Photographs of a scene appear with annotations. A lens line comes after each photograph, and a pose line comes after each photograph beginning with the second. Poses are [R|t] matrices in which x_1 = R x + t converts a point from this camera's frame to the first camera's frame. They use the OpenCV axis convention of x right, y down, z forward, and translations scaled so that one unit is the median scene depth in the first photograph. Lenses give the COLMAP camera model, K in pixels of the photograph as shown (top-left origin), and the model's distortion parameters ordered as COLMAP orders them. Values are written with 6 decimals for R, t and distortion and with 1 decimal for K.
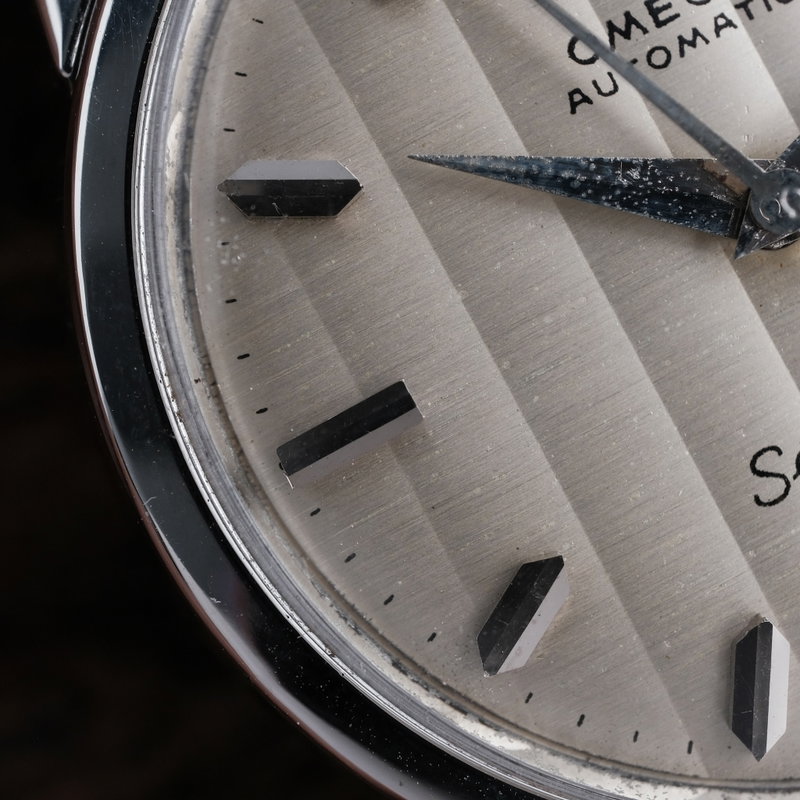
lens RADIAL K [[1888.5, 0, 400.0], [0, 1888.5, 400.0], [0, 0, 1]] dist [0.016894, 0.077416]
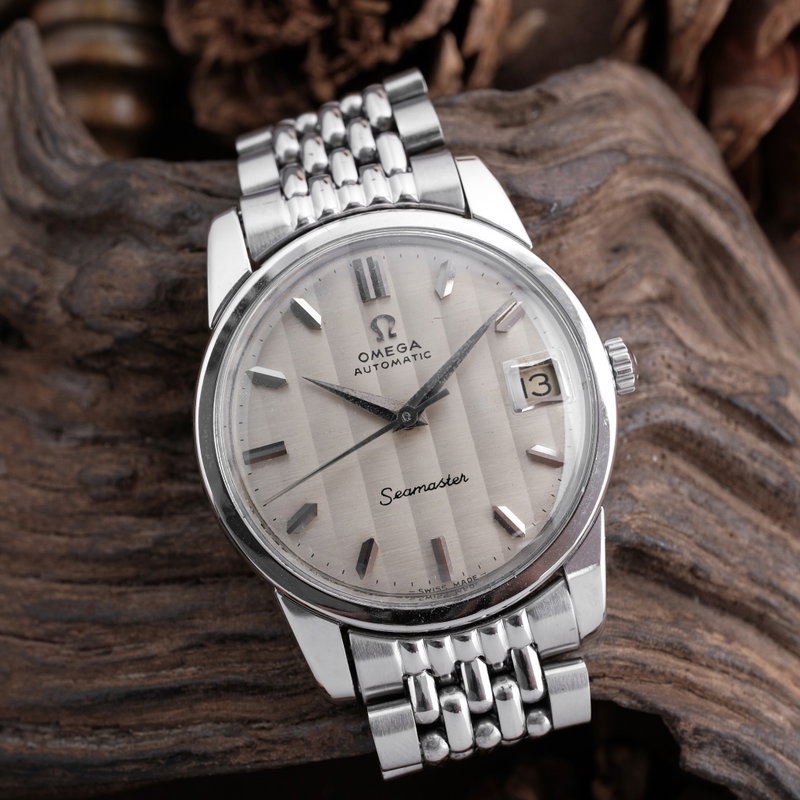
lens RADIAL K [[1888.5, 0, 400.0], [0, 1888.5, 400.0], [0, 0, 1]] dist [0.016894, 0.077416]
pose [[0.968476, 0.234475, -0.084114, 0.453751], [-0.241562, 0.966457, -0.087231, 0.158082], [0.060840, 0.104800, 0.992631, -2.258077]]
